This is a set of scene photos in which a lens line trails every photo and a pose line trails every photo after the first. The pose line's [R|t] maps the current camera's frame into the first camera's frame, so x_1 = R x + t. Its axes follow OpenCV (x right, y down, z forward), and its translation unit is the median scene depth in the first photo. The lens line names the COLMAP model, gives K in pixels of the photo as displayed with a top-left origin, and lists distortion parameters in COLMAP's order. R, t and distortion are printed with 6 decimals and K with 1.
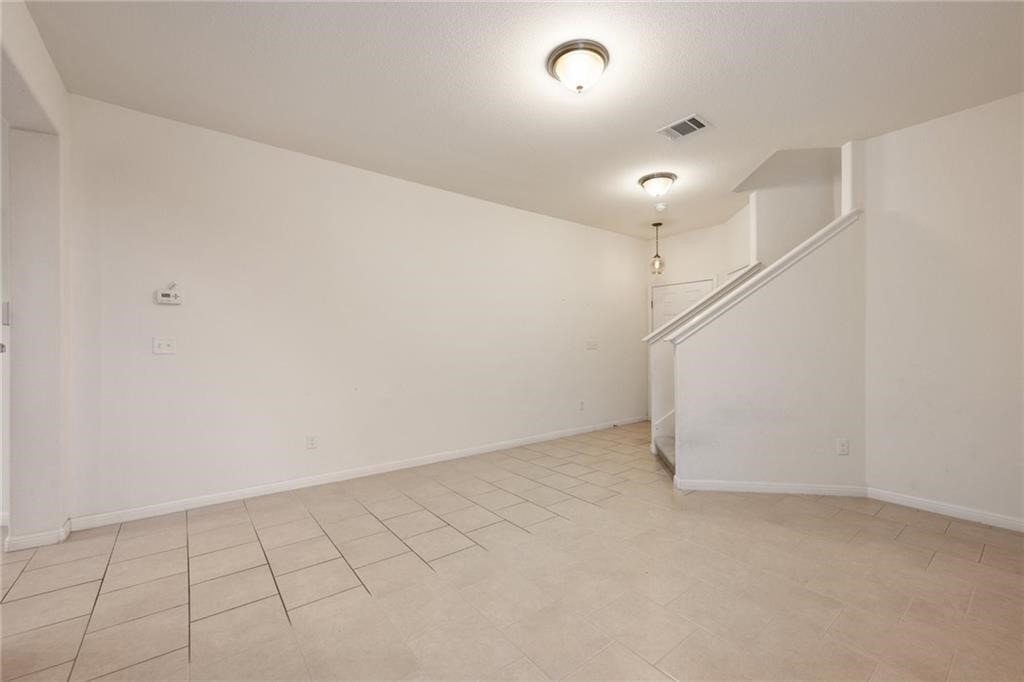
lens RADIAL K [[413.5, 0, 515.2], [0, 413.5, 345.3], [0, 0, 1]] dist [-0.001277, 0.000322]
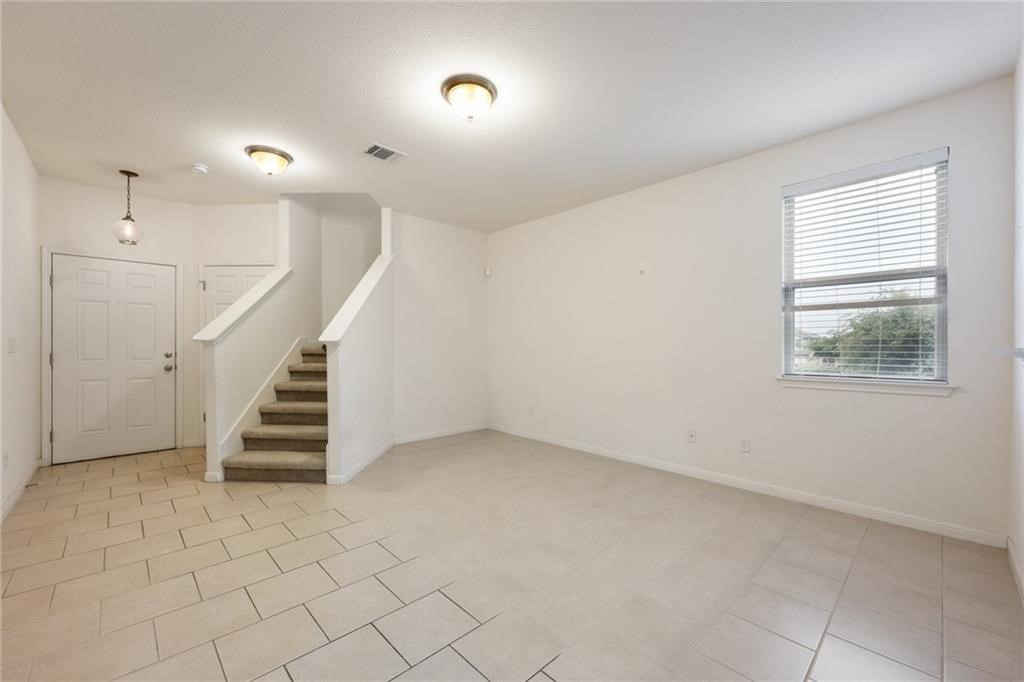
lens RADIAL K [[413.5, 0, 503.0], [0, 413.5, 347.1], [0, 0, 1]] dist [-0.001277, 0.000322]
pose [[-0.095128, 0.003794, 0.995458, -0.529767], [-0.001559, 0.999991, -0.003960, 0.005360], [-0.995464, -0.001928, -0.095122, 0.555024]]
